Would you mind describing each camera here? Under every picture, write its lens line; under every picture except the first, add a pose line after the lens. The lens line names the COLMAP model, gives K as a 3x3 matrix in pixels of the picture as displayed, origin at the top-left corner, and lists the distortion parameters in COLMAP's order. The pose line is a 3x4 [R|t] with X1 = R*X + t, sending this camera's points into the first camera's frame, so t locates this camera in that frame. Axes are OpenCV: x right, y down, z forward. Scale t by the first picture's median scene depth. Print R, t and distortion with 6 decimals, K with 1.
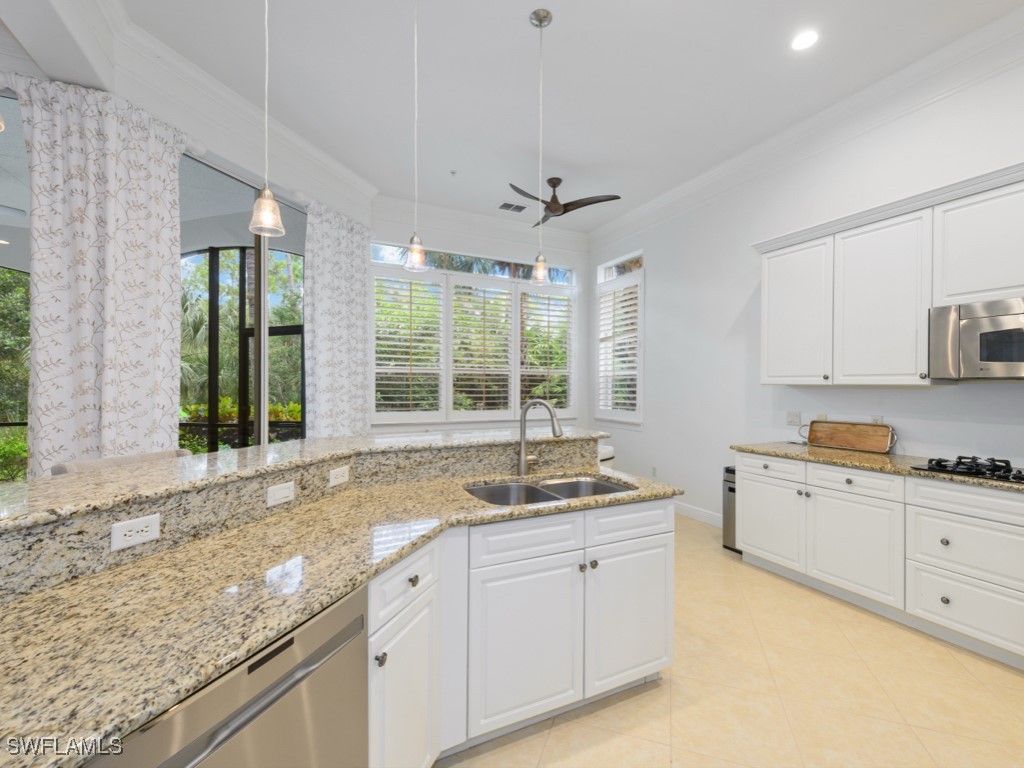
lens RADIAL K [[451.0, 0, 505.1], [0, 451.0, 385.8], [0, 0, 1]] dist [0.009309, -0.001472]
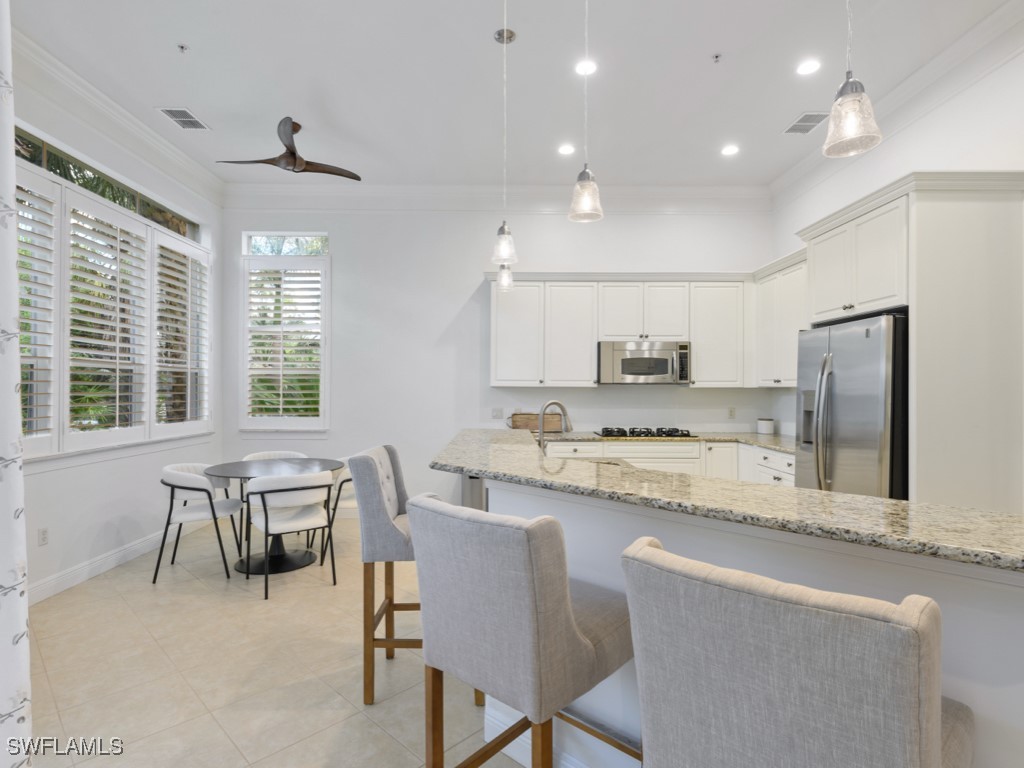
lens RADIAL K [[550.8, 0, 503.5], [0, 550.8, 386.3], [0, 0, 1]] dist [0.015222, -0.000319]
pose [[0.411058, 0.000389, 0.911609, -0.907785], [0.000185, 1.000000, -0.000509, -0.003361], [-0.911609, 0.000378, 0.411057, 0.406133]]
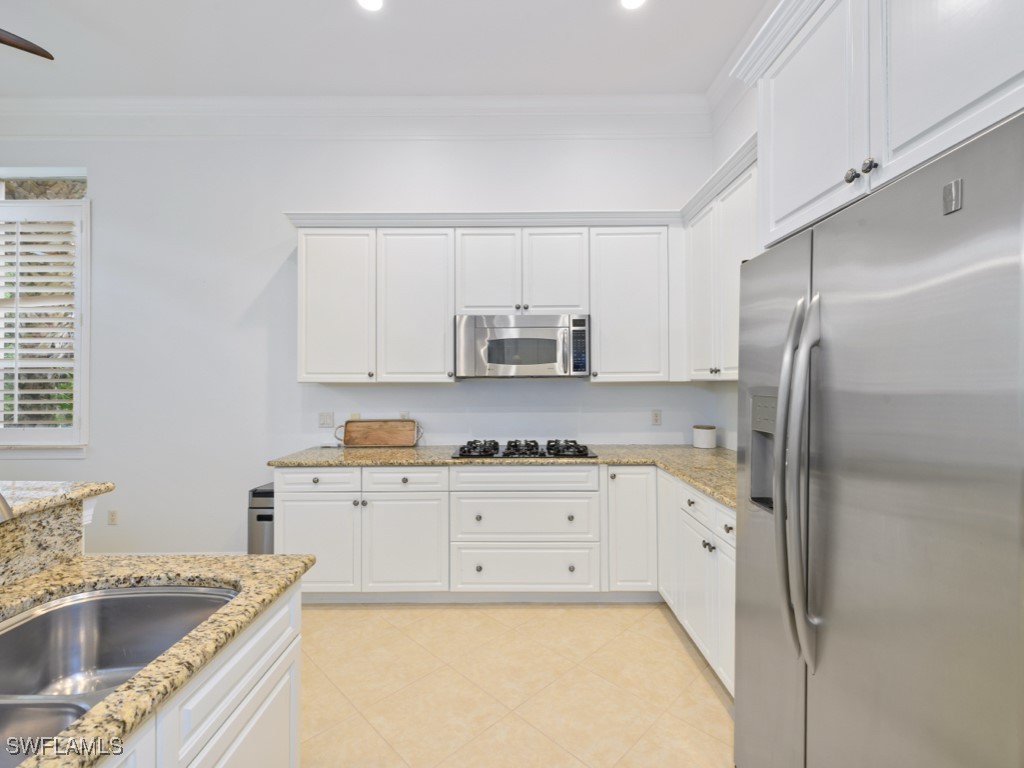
lens RADIAL K [[451.0, 0, 510.7], [0, 451.0, 379.0], [0, 0, 1]] dist [0.009309, -0.001472]
pose [[0.424361, 0.003421, 0.905487, -0.029403], [0.006784, 0.999953, -0.006957, -0.001056], [-0.905468, 0.009095, 0.424317, 0.330055]]
